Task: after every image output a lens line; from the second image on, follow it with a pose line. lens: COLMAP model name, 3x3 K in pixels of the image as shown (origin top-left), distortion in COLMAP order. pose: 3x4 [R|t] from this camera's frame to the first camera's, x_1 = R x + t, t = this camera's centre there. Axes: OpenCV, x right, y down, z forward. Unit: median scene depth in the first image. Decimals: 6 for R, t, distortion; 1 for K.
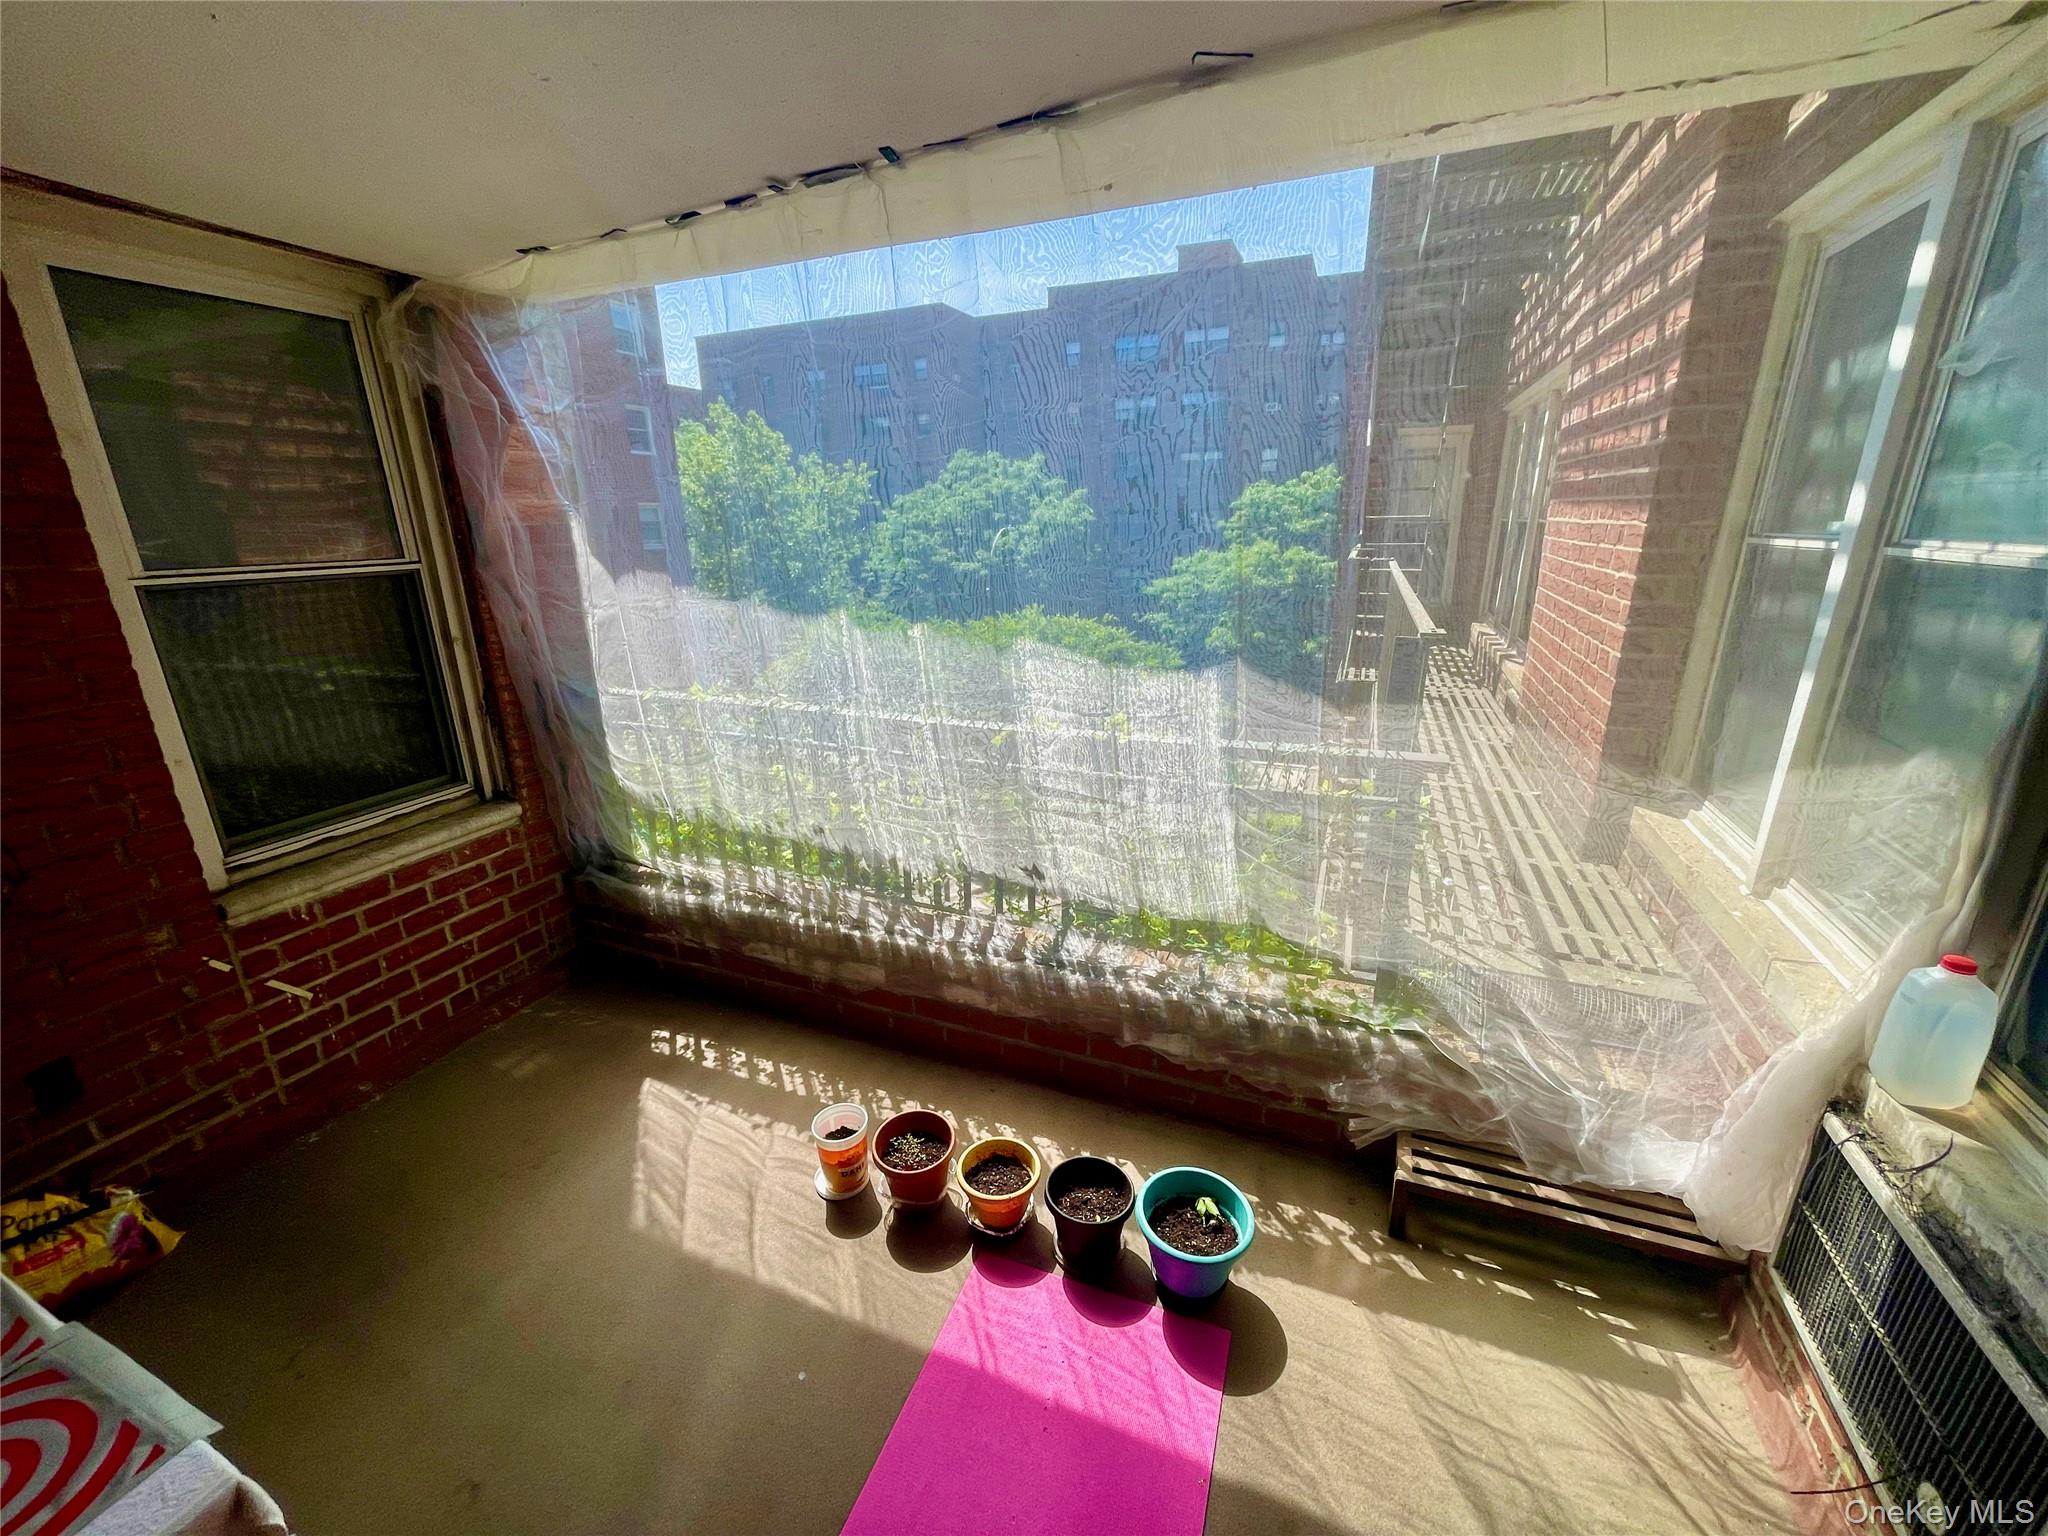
lens RADIAL K [[817.0, 0, 1008.6], [0, 817.0, 775.4], [0, 0, 1]] dist [0.004176, -0.003259]
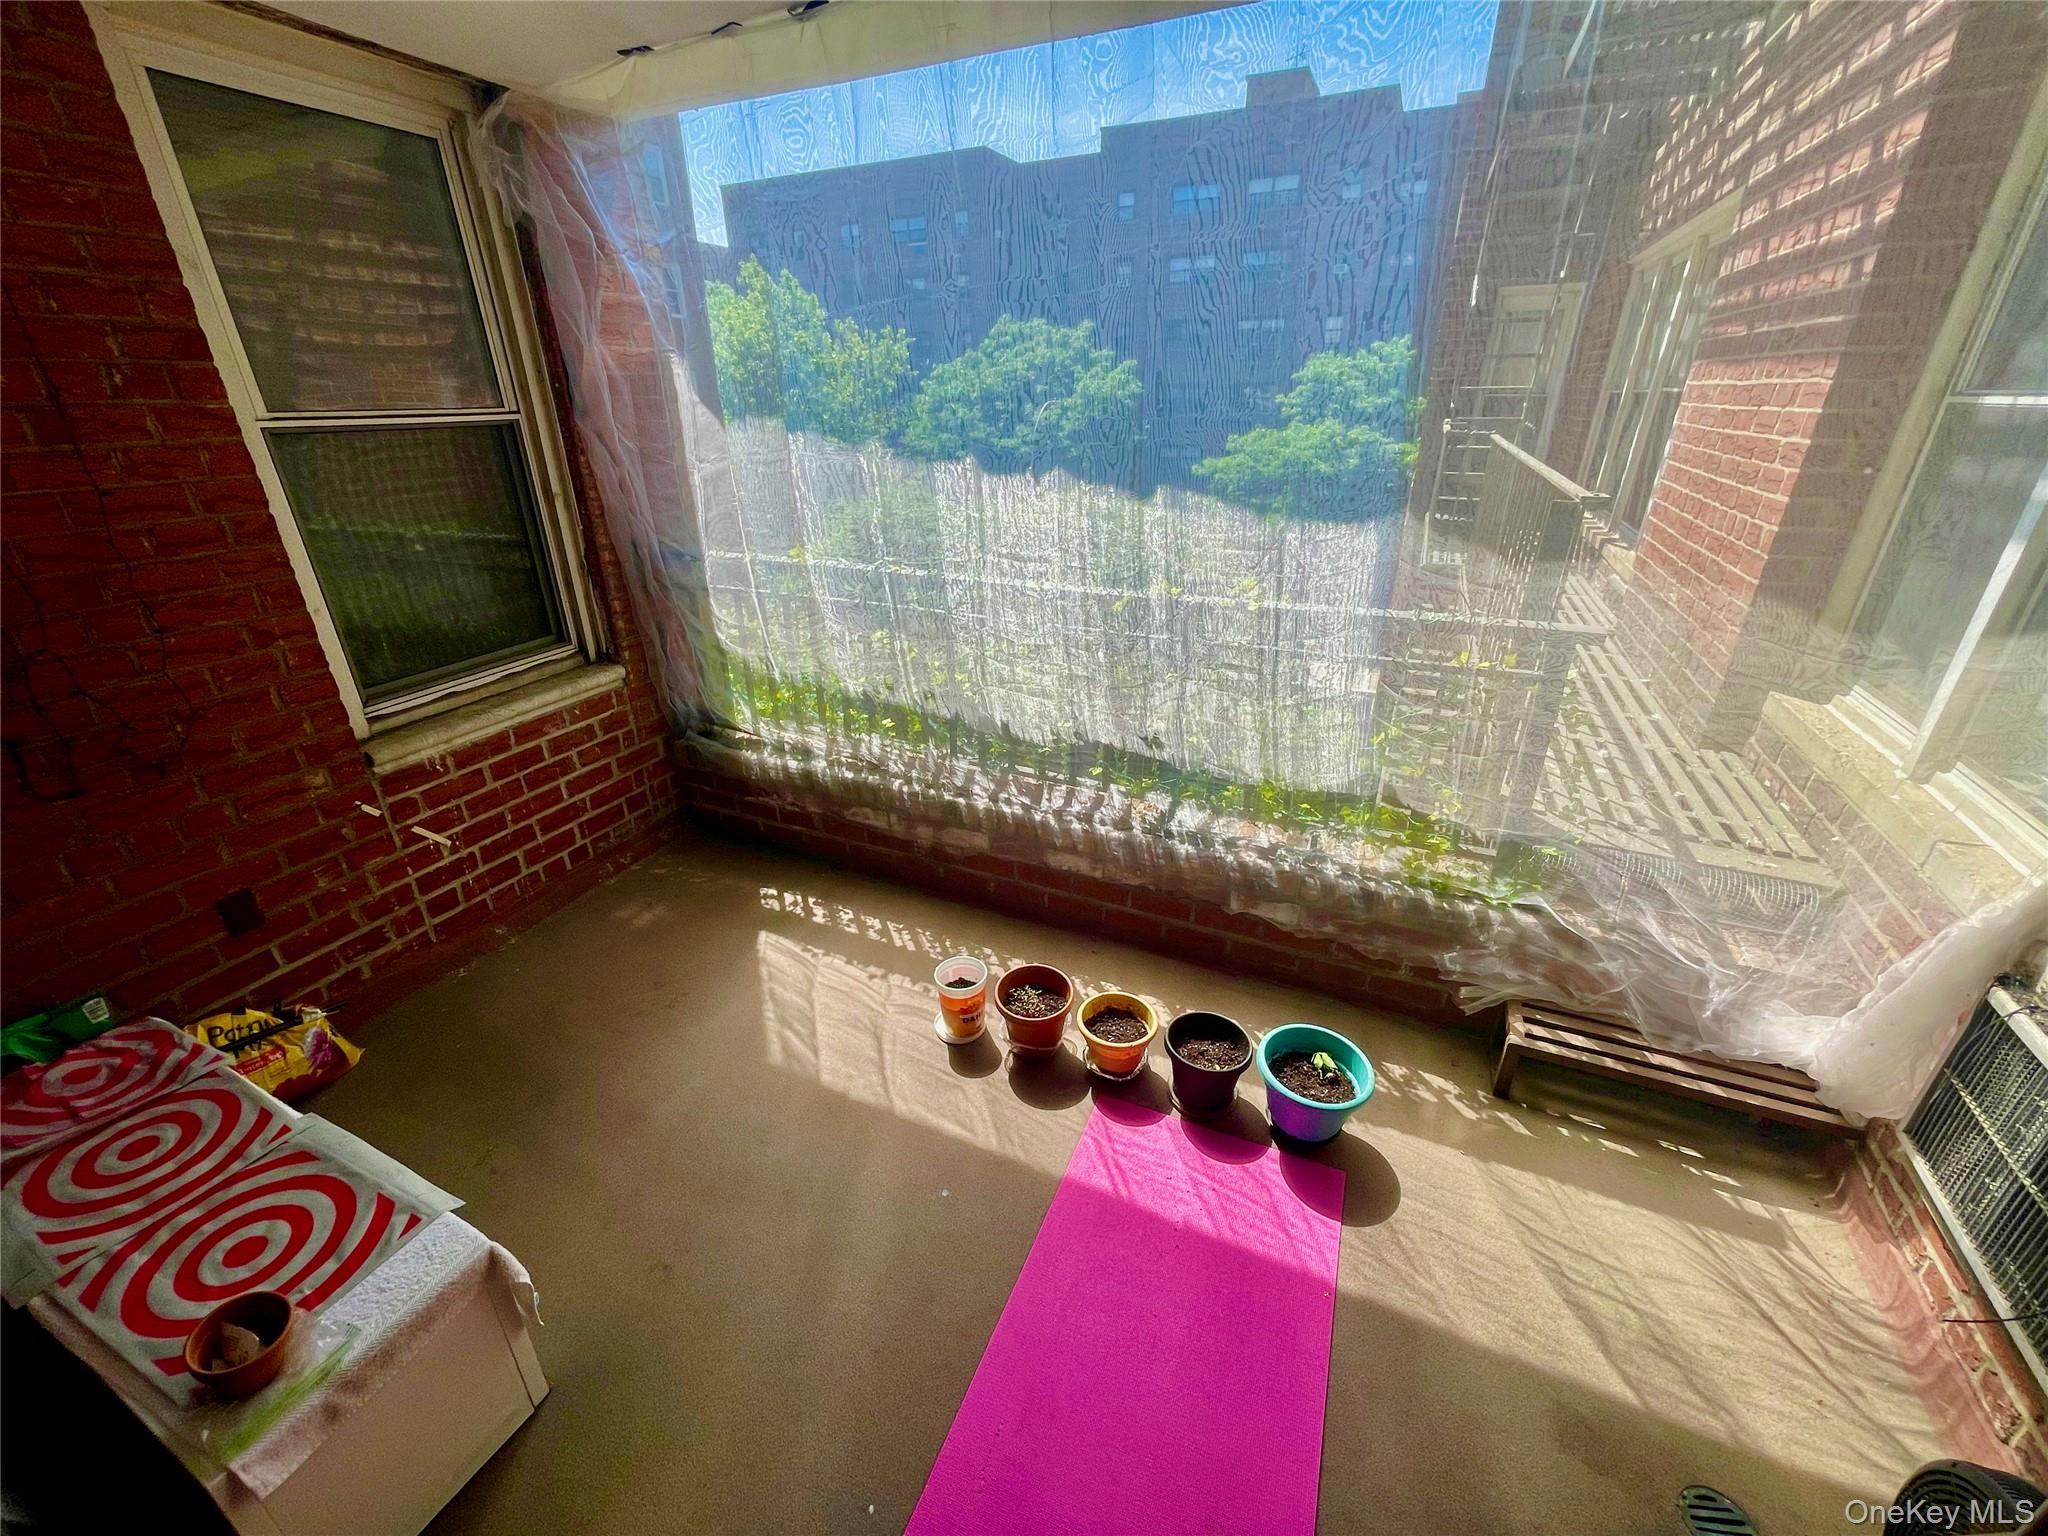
lens RADIAL K [[817.0, 0, 1008.6], [0, 817.0, 775.4], [0, 0, 1]] dist [0.004176, -0.003259]
pose [[0.999029, 0.025659, -0.035809, -0.103179], [-0.020693, 0.990931, 0.132767, 0.030039], [0.038891, -0.131897, 0.990500, 0.000947]]
